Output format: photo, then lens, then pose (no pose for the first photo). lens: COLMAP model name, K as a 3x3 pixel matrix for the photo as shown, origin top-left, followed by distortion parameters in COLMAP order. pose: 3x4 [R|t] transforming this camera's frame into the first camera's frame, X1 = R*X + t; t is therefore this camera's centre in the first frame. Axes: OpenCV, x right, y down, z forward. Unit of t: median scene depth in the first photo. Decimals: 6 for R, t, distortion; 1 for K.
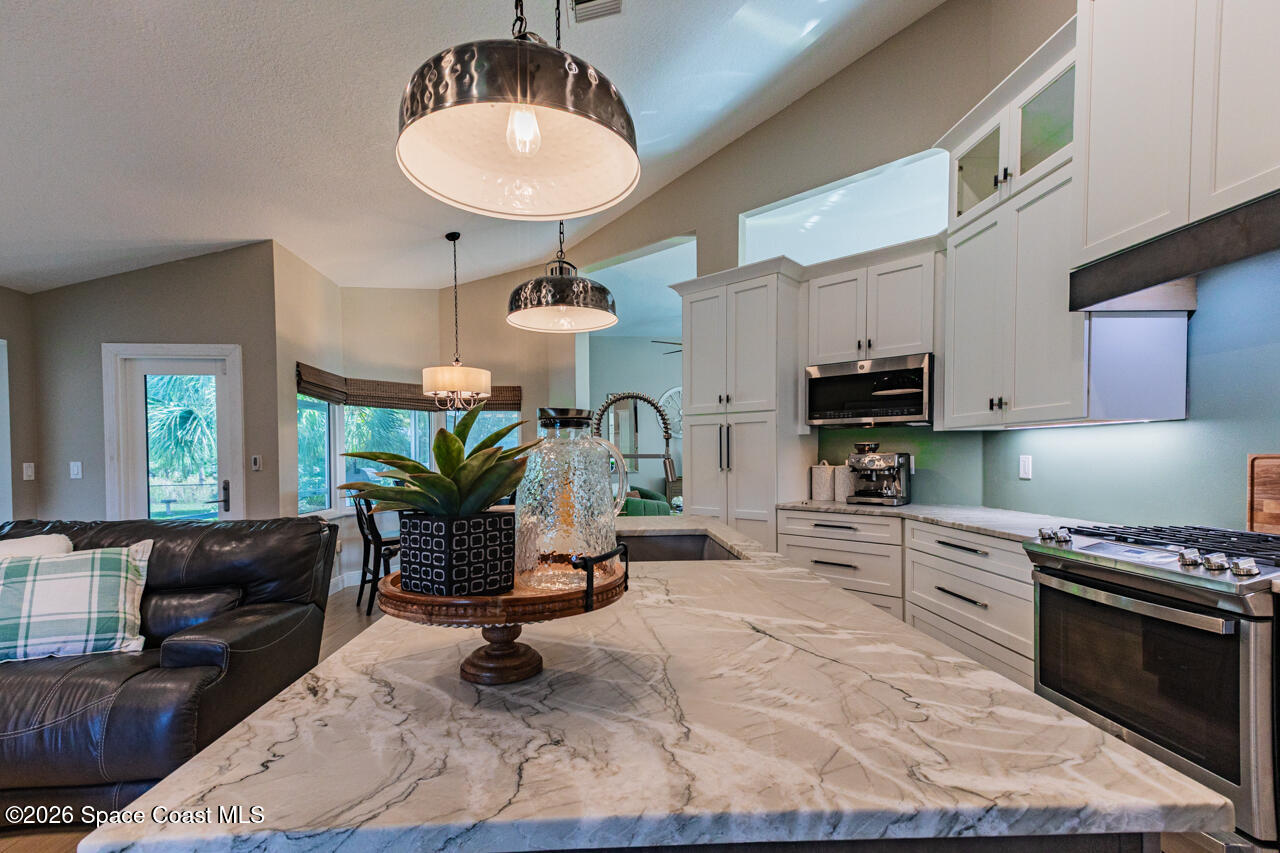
lens RADIAL K [[573.4, 0, 627.5], [0, 573.4, 469.5], [0, 0, 1]] dist [0.036038, -0.000357]
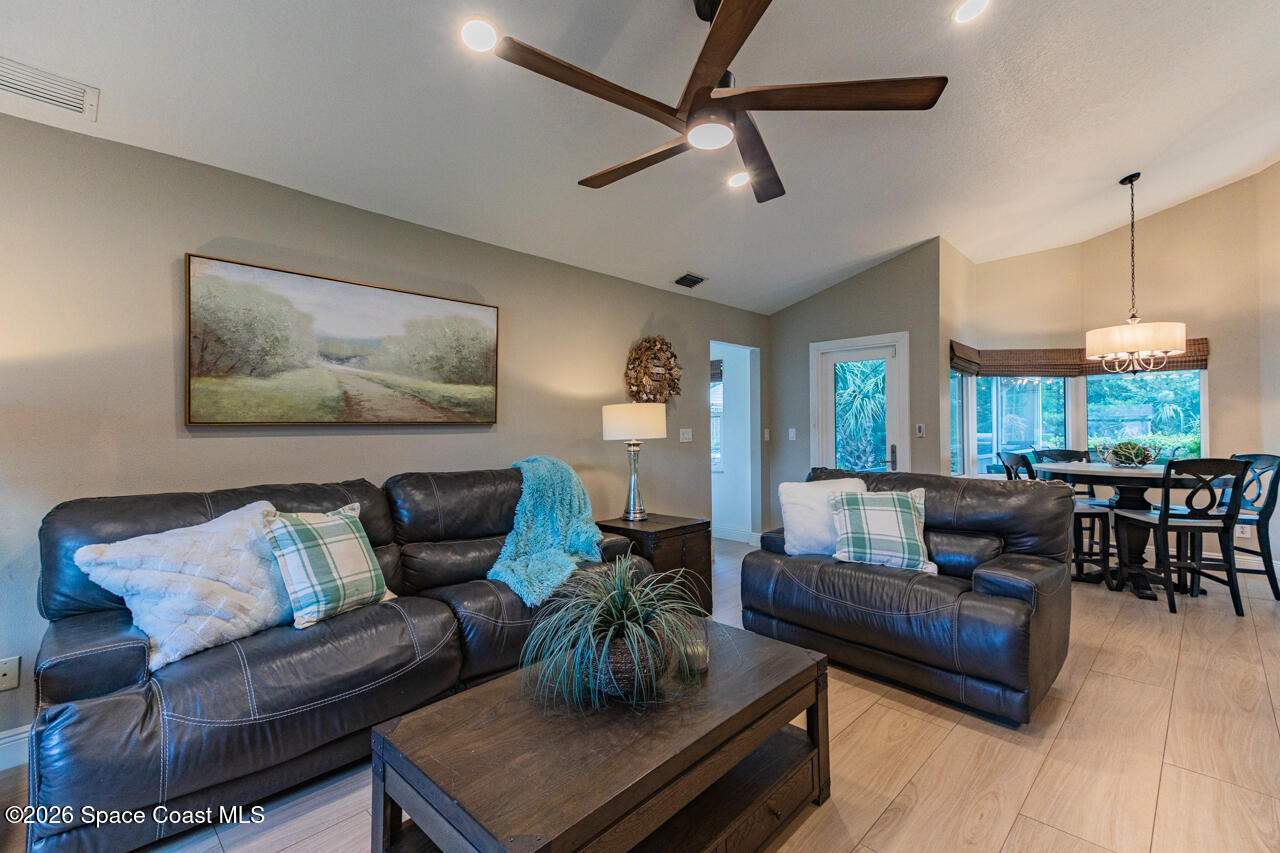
lens RADIAL K [[555.7, 0, 647.7], [0, 555.7, 420.5], [0, 0, 1]] dist [0.081780, -0.033134]
pose [[0.681604, -0.004978, -0.731705, -0.212055], [-0.019155, 0.999513, -0.024644, 0.008434], [0.731471, 0.030813, 0.681176, -0.199569]]
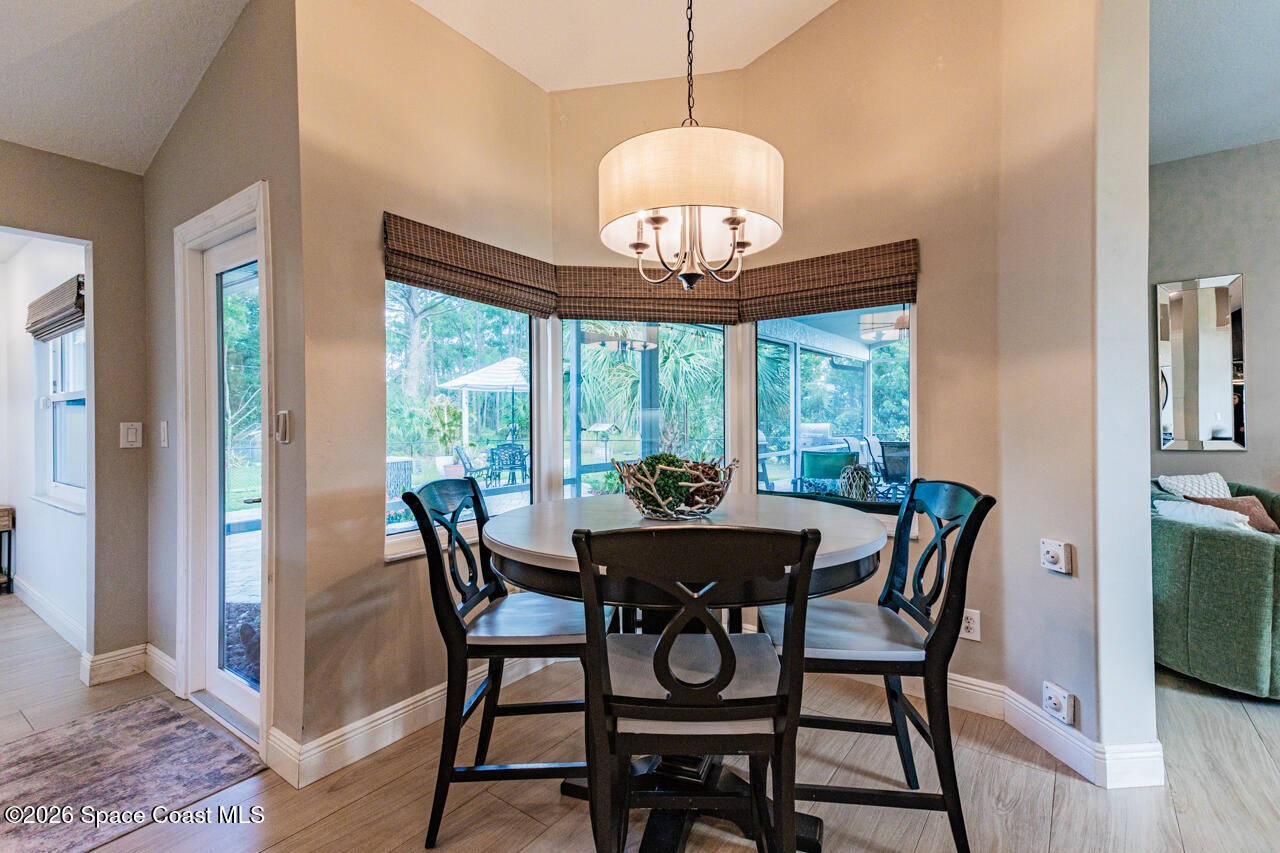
lens RADIAL K [[574.0, 0, 654.6], [0, 574.0, 425.6], [0, 0, 1]] dist [0.050248, -0.000273]
pose [[0.779451, 0.010800, -0.626370, -0.123557], [-0.015599, 0.999876, -0.002171, -0.017779], [0.626269, 0.011463, 0.779523, 0.960271]]
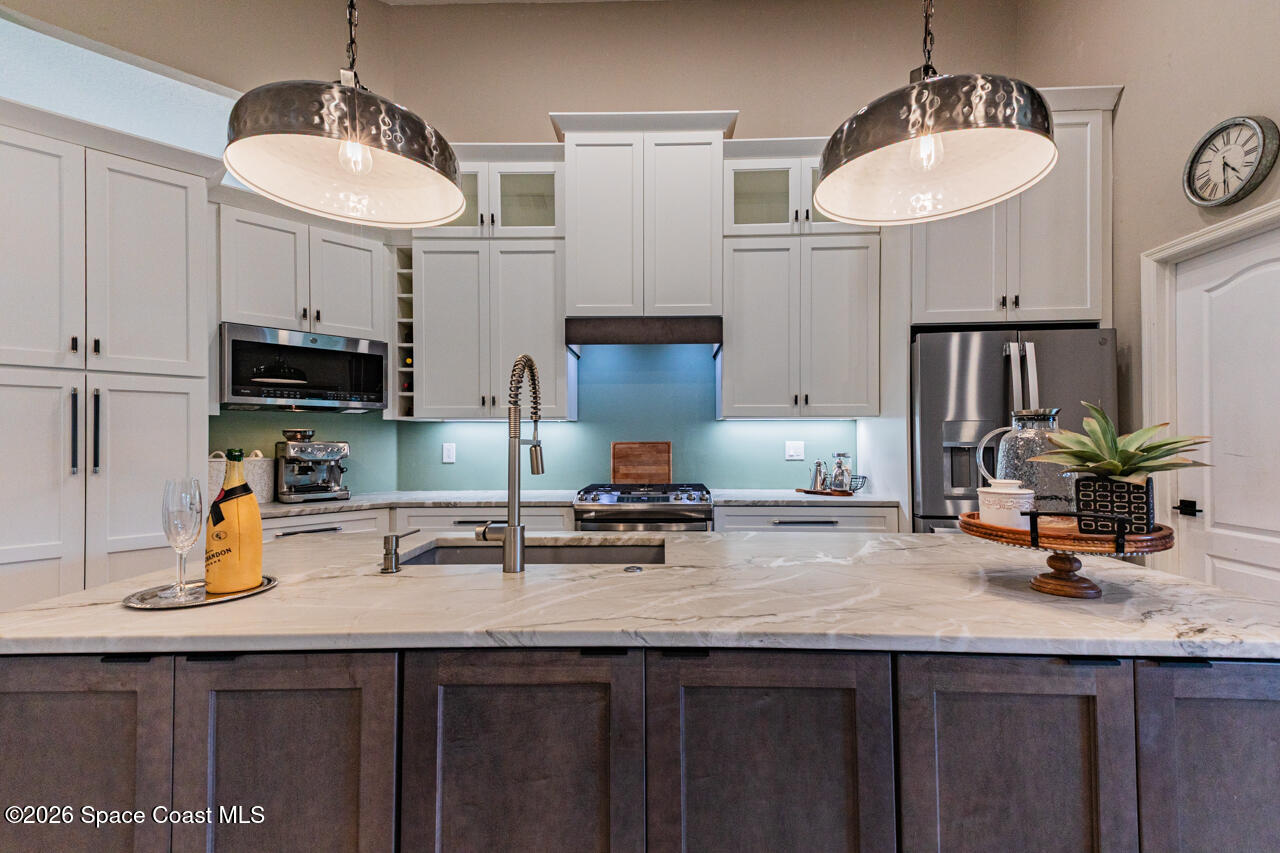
lens RADIAL K [[574.0, 0, 654.6], [0, 574.0, 425.6], [0, 0, 1]] dist [0.050248, -0.000273]
pose [[0.070326, 0.029806, 0.997079, -0.416899], [0.029061, 0.999068, -0.031915, -0.009179], [-0.997101, 0.031220, 0.069394, 0.437827]]
